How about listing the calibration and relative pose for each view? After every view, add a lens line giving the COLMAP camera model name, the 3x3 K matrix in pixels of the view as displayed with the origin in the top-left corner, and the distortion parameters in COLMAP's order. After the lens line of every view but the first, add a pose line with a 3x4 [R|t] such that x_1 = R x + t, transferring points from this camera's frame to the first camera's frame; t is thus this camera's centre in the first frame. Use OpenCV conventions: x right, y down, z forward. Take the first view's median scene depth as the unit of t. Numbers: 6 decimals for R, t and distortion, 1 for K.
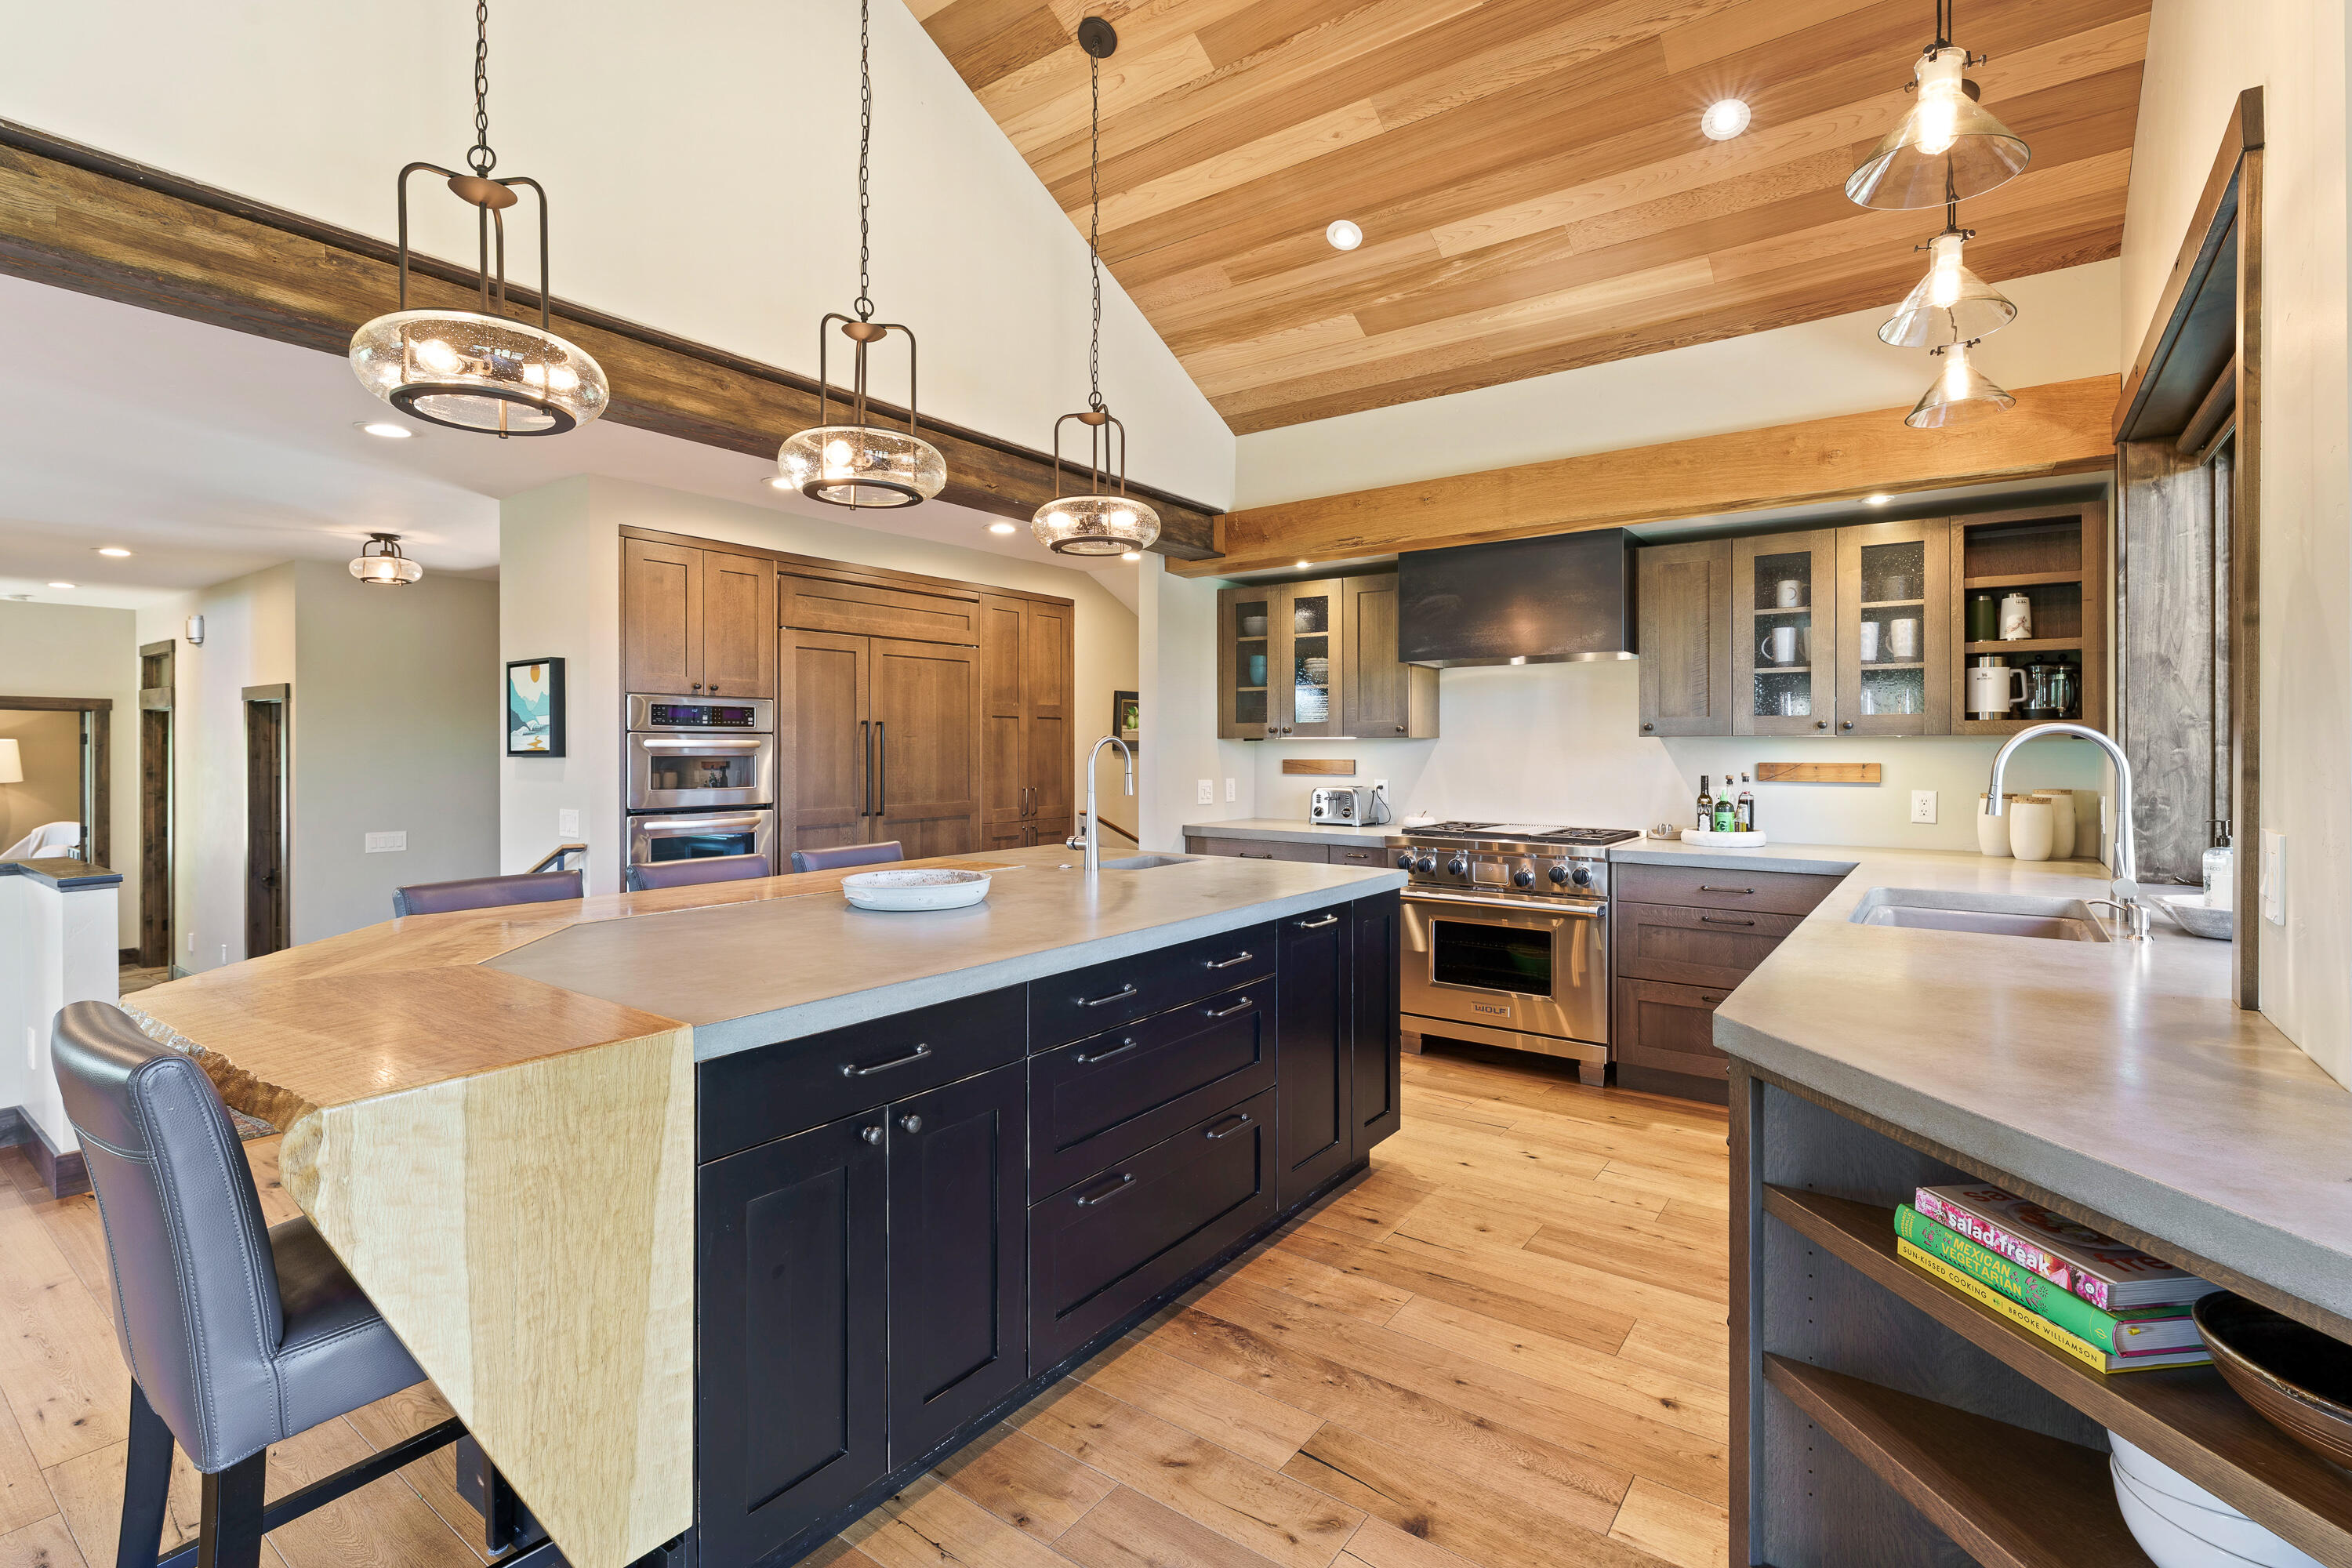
lens RADIAL K [[1099.0, 0, 1162.7], [0, 1099.0, 747.7], [0, 0, 1]] dist [0.001524, 0.000412]
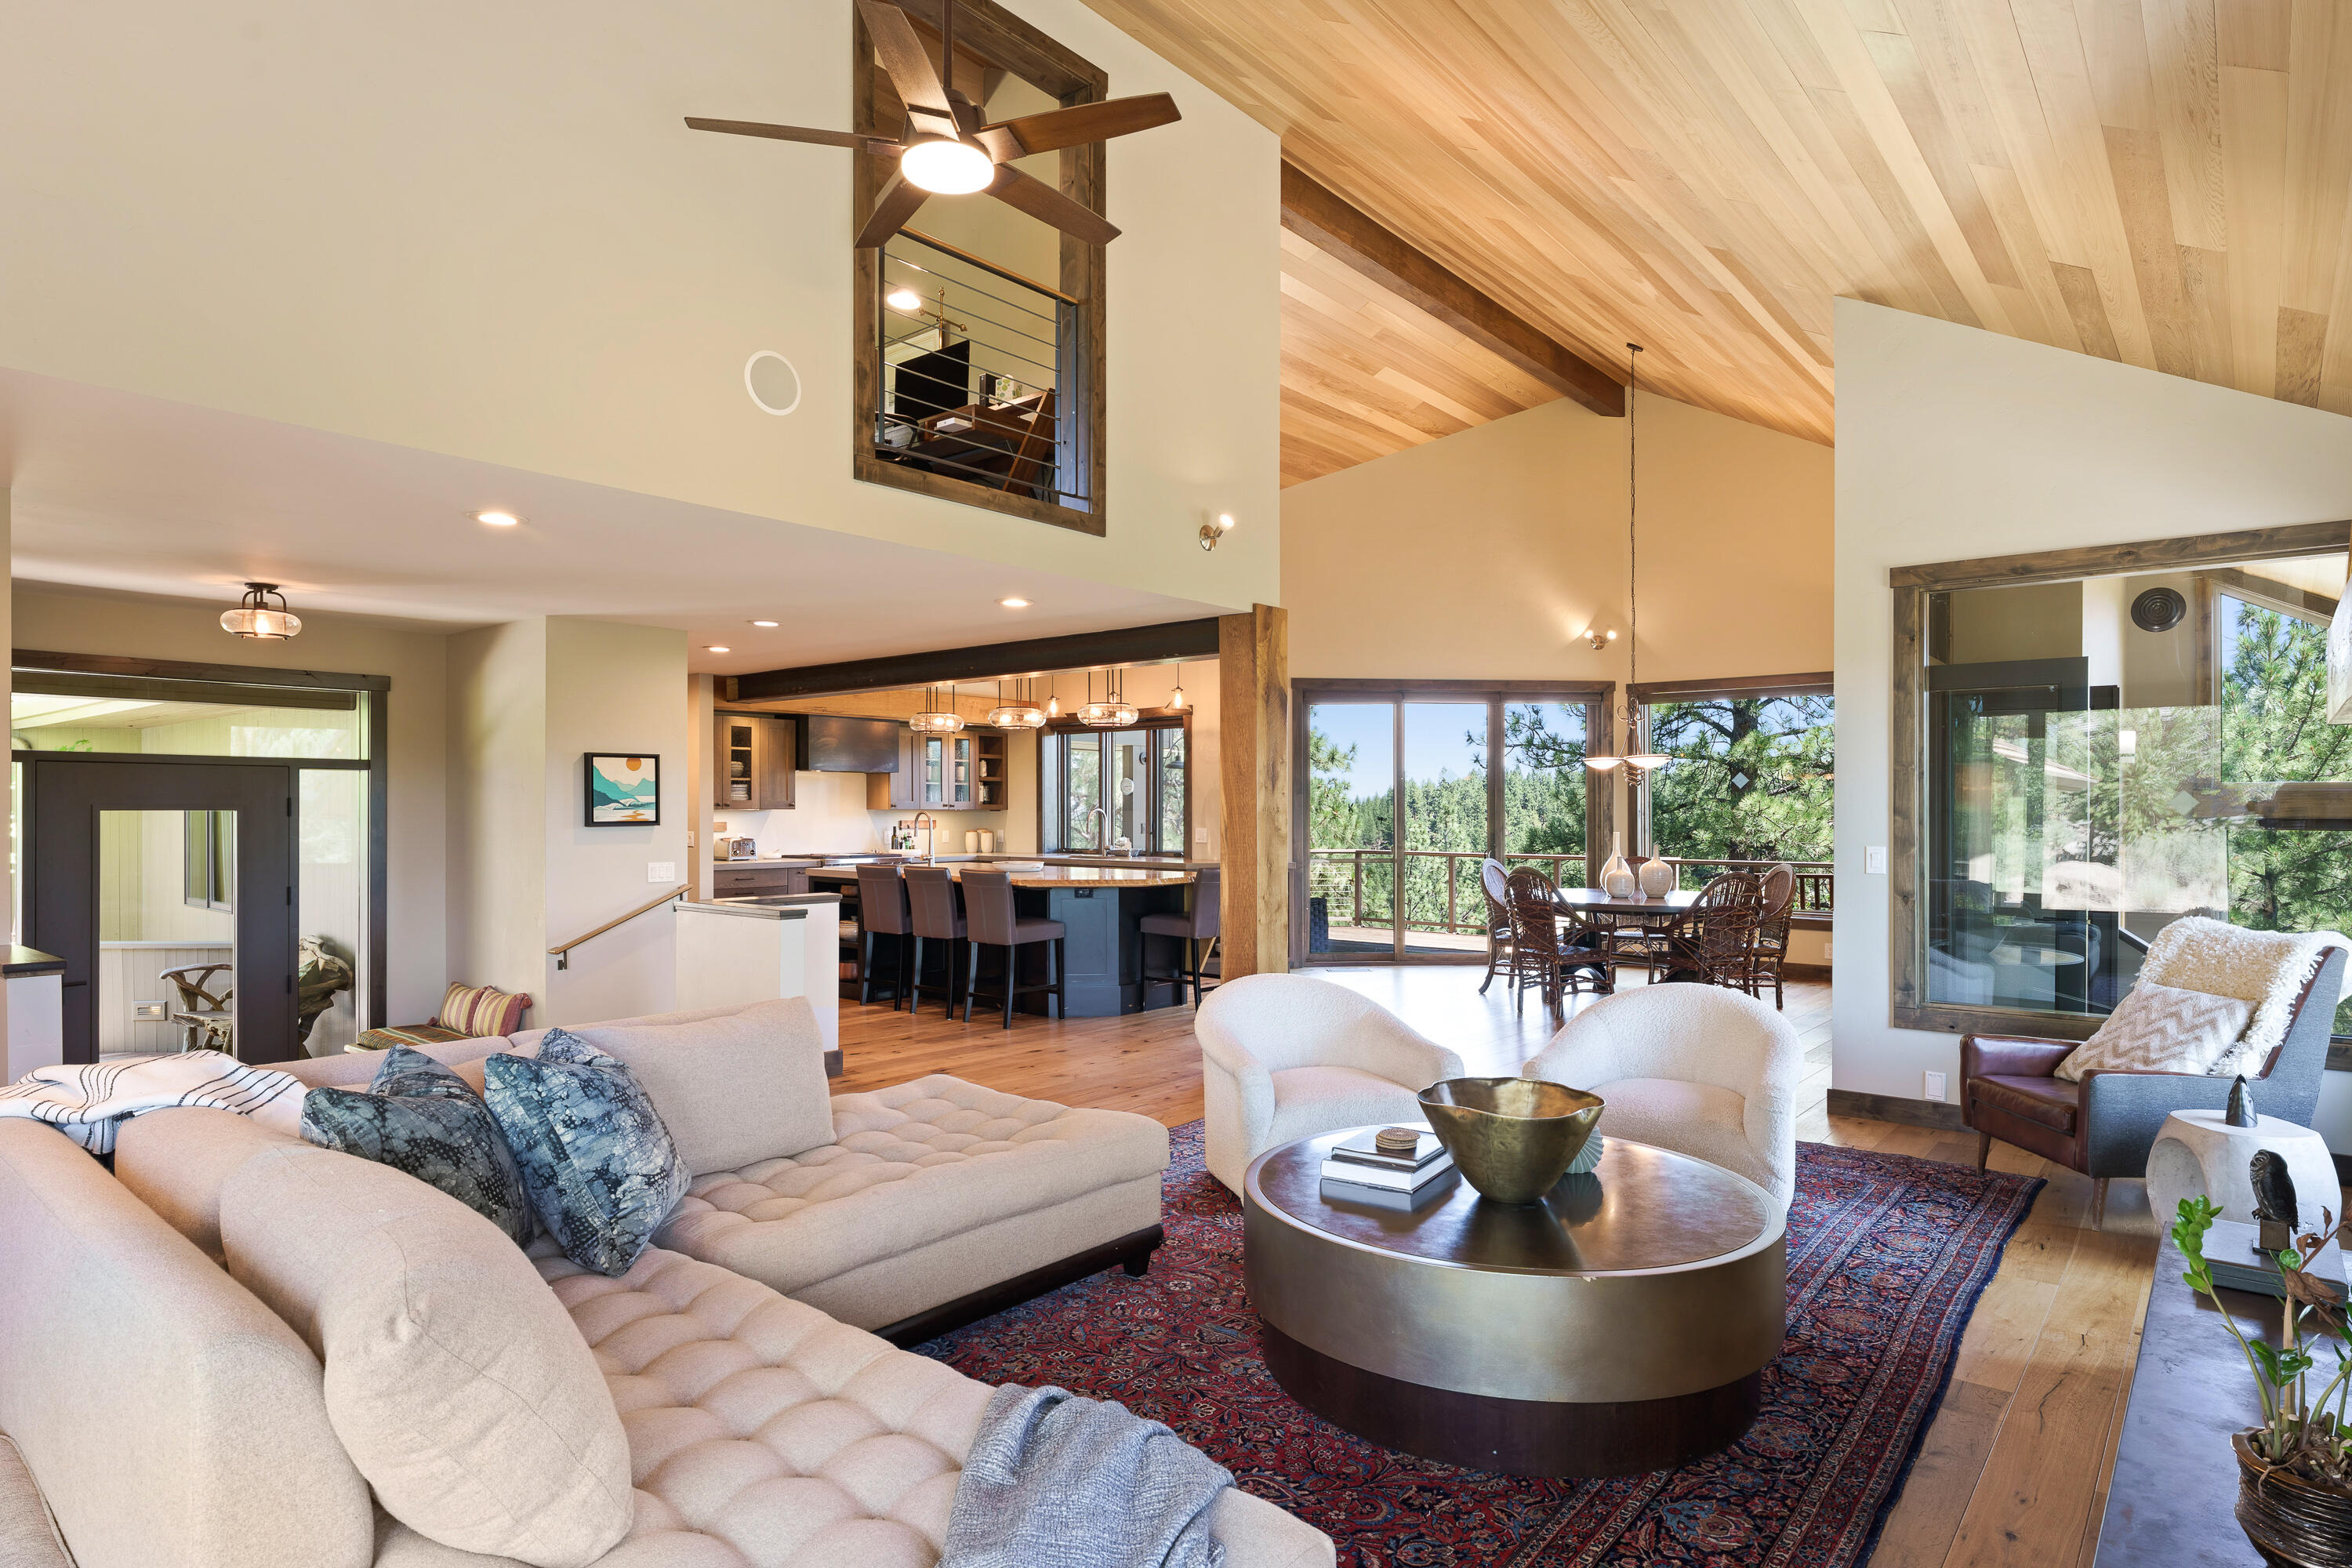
lens RADIAL K [[1303.1, 0, 1188.4], [0, 1303.1, 818.9], [0, 0, 1]] dist [-0.001812, -0.000169]
pose [[0.055609, -0.007240, 0.998426, -2.258483], [-0.003524, 0.999966, 0.007447, -0.013422], [-0.998446, -0.003933, 0.055582, 0.244992]]
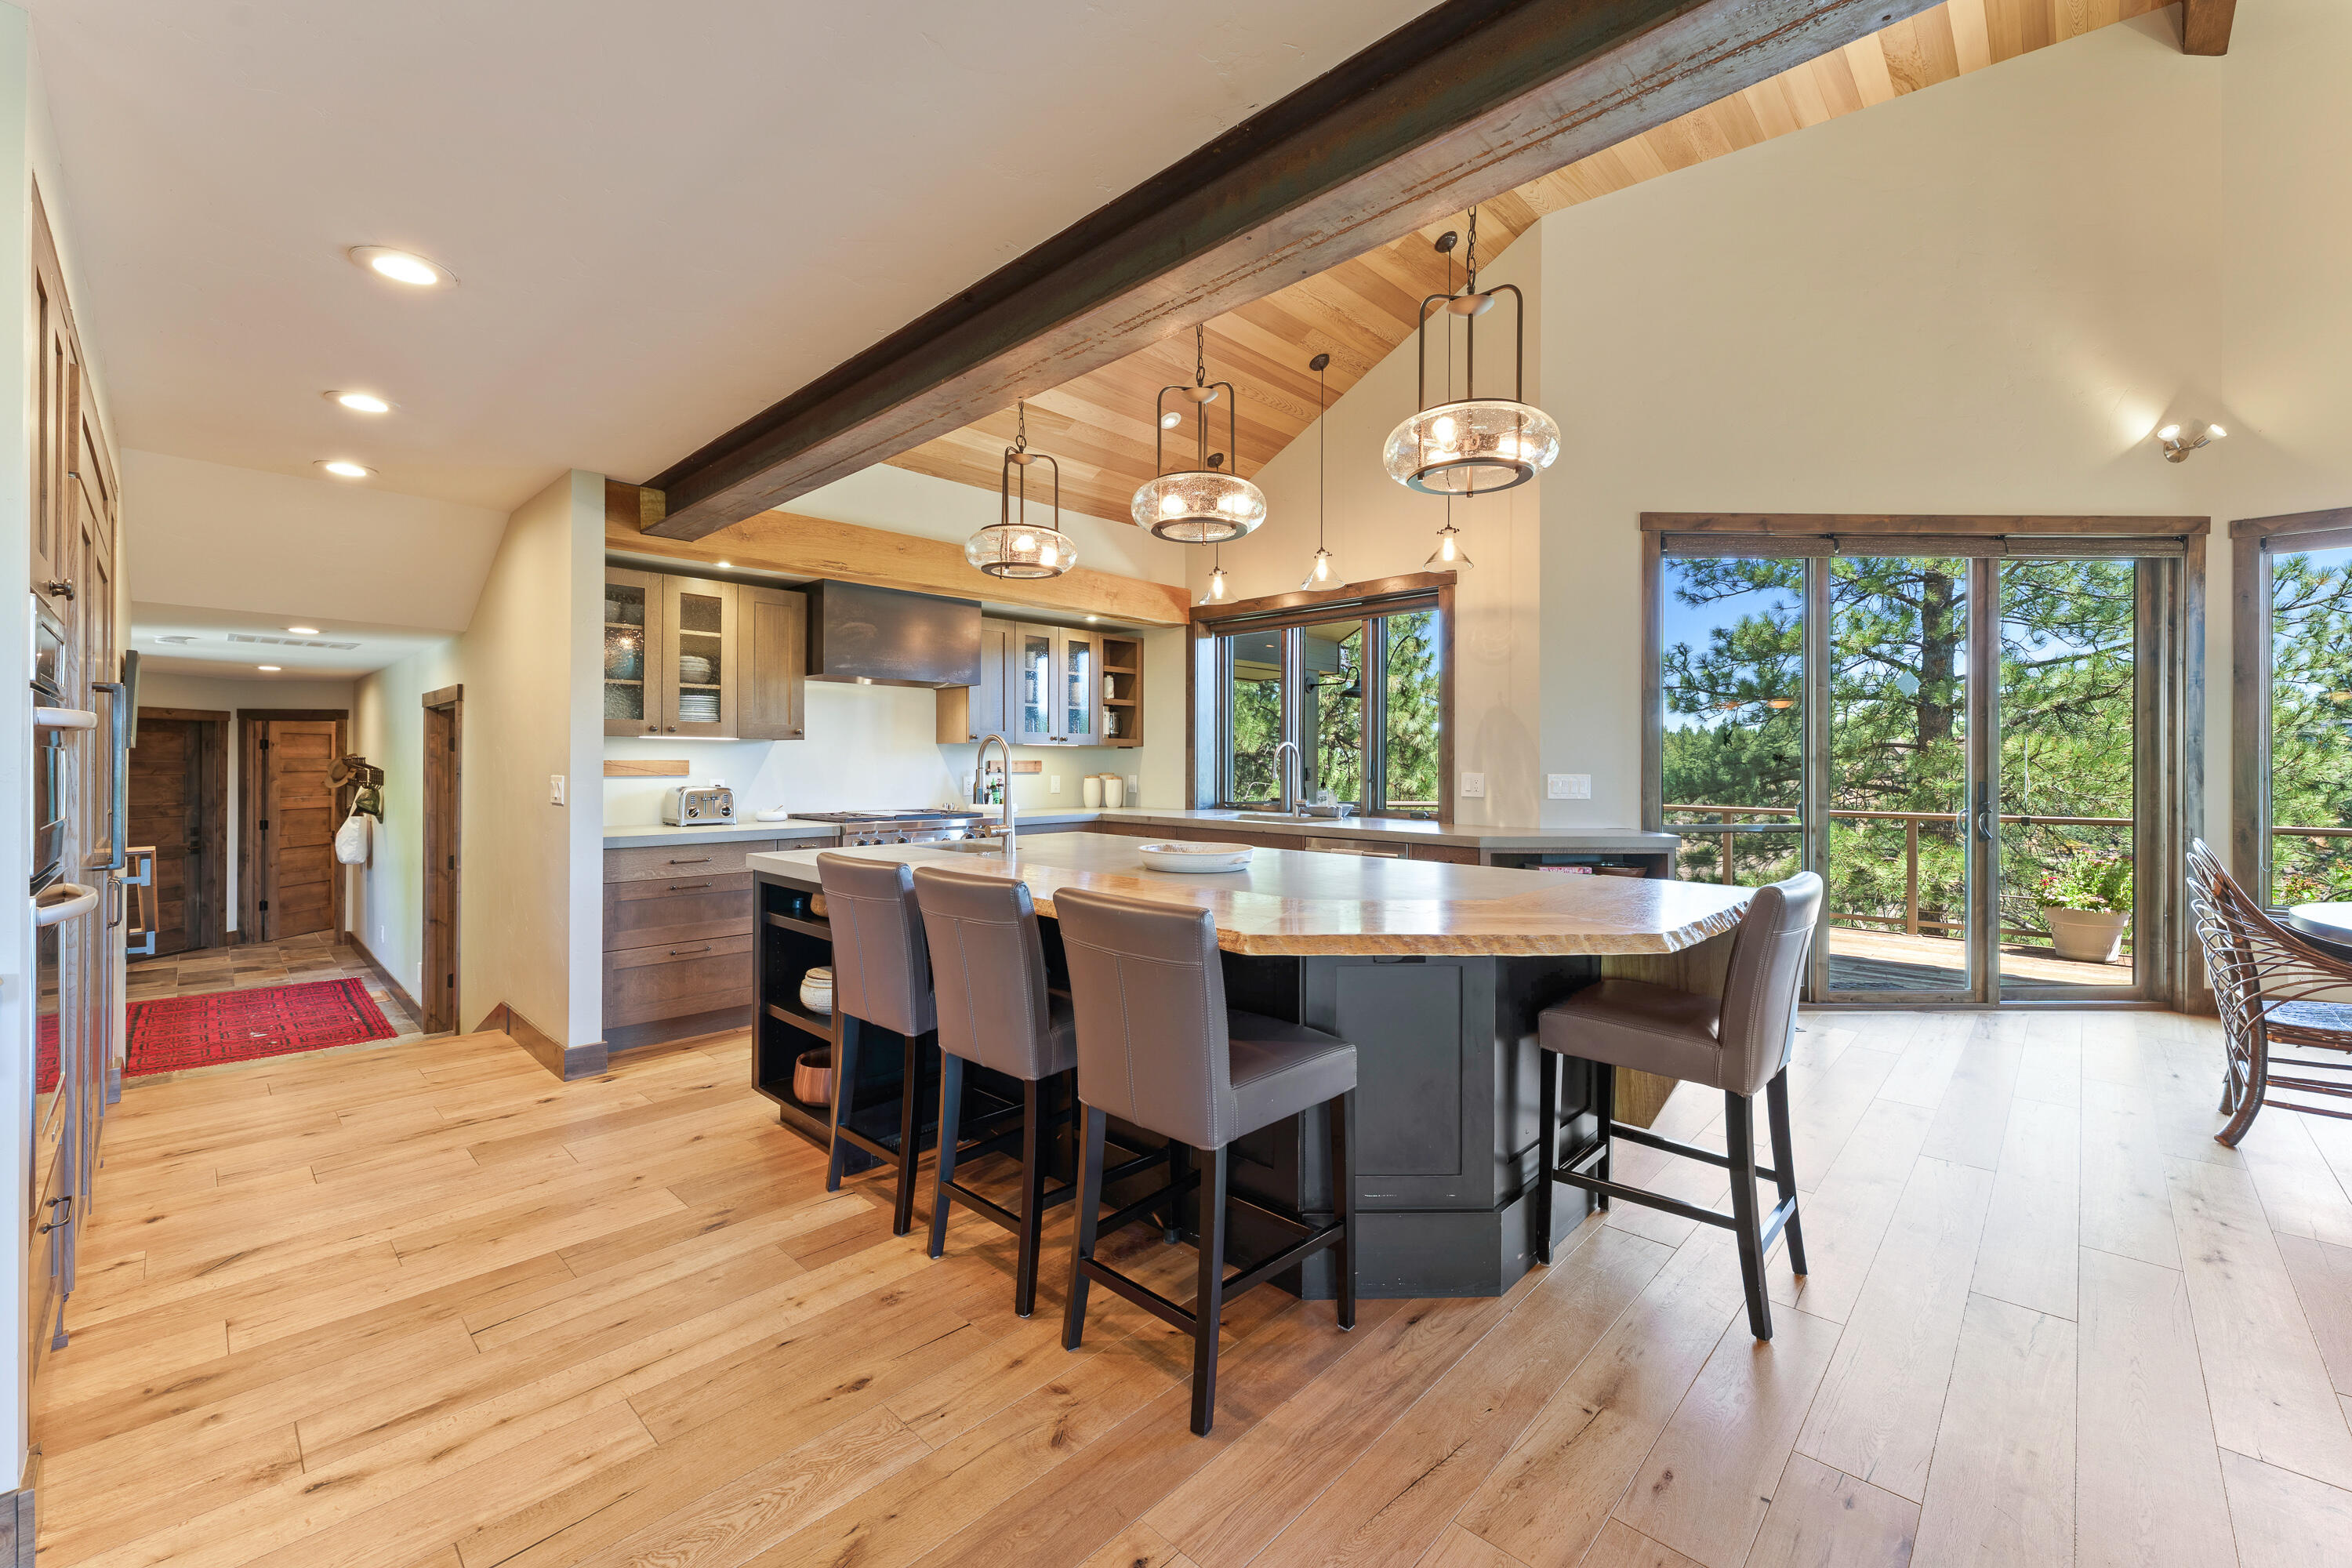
lens RADIAL K [[961.2, 0, 1193.9], [0, 961.2, 754.6], [0, 0, 1]] dist [-0.000178, -0.000297]
pose [[0.115394, 0.007425, 0.993292, -0.831008], [-0.003737, 0.999968, -0.007041, 0.013584], [-0.993313, -0.002899, 0.115418, 0.563731]]
